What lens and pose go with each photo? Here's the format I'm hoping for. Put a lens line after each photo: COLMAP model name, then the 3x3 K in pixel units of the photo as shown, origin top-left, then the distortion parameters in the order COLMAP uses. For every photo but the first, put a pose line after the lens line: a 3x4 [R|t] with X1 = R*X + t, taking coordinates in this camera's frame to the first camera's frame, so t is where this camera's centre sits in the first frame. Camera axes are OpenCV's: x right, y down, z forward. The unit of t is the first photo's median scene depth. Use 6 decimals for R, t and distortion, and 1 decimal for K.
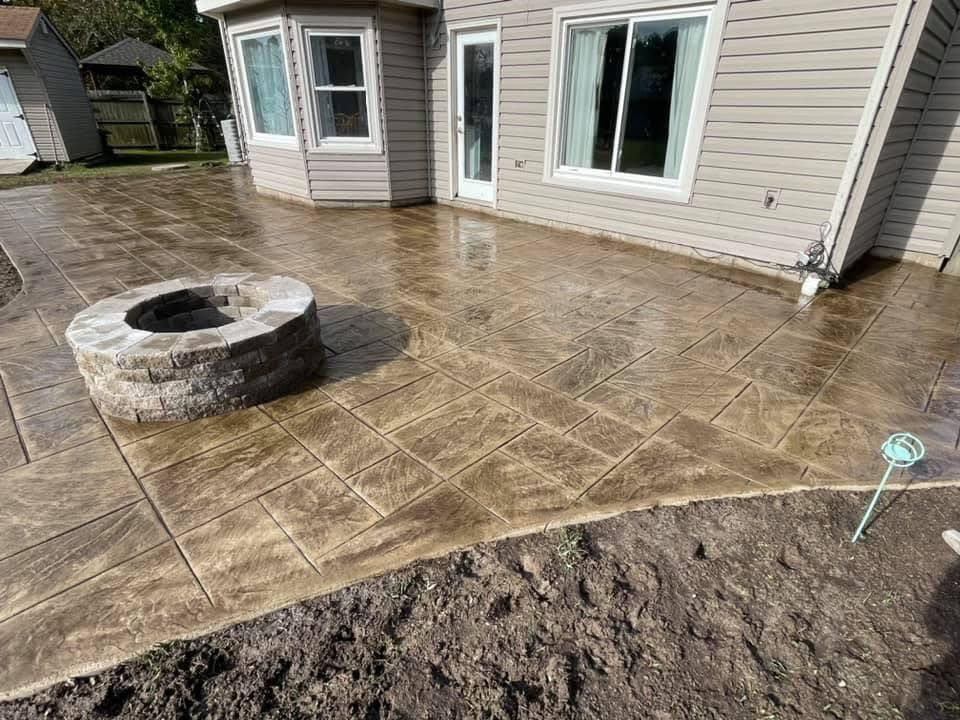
lens RADIAL K [[501.4, 0, 480.0], [0, 501.4, 360.0], [0, 0, 1]] dist [-0.000011, -0.000036]
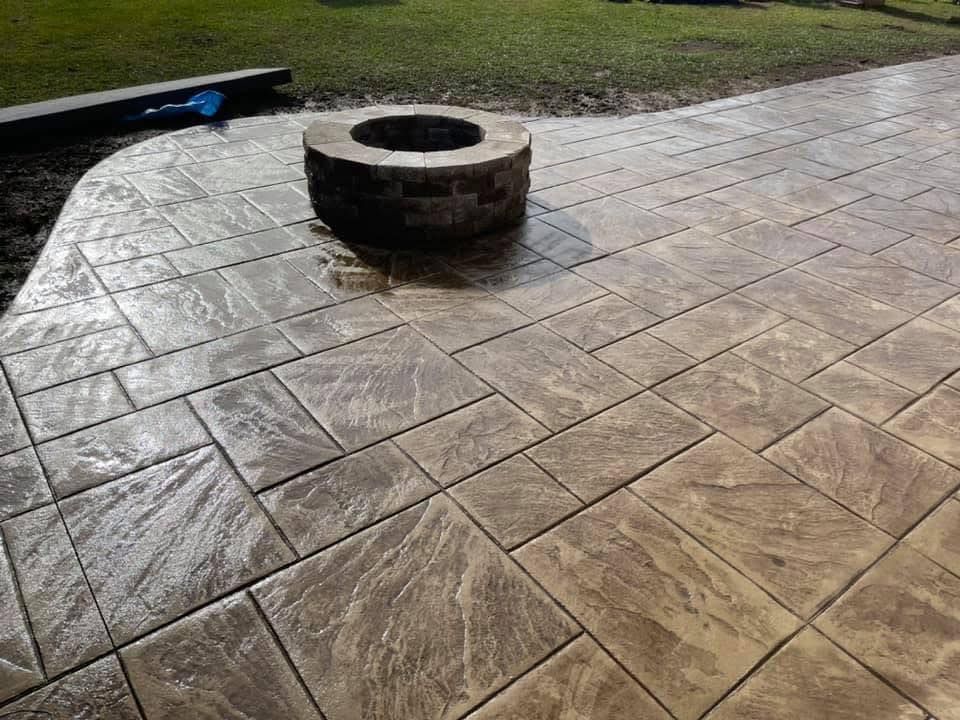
lens RADIAL K [[726.9, 0, 480.0], [0, 726.9, 360.0], [0, 0, 1]] dist [0.002403, 0.000468]
pose [[-0.134084, 0.524963, -0.840497, 0.727218], [-0.479465, 0.707905, 0.518636, -0.502739], [0.867257, 0.472529, 0.156783, 0.940839]]
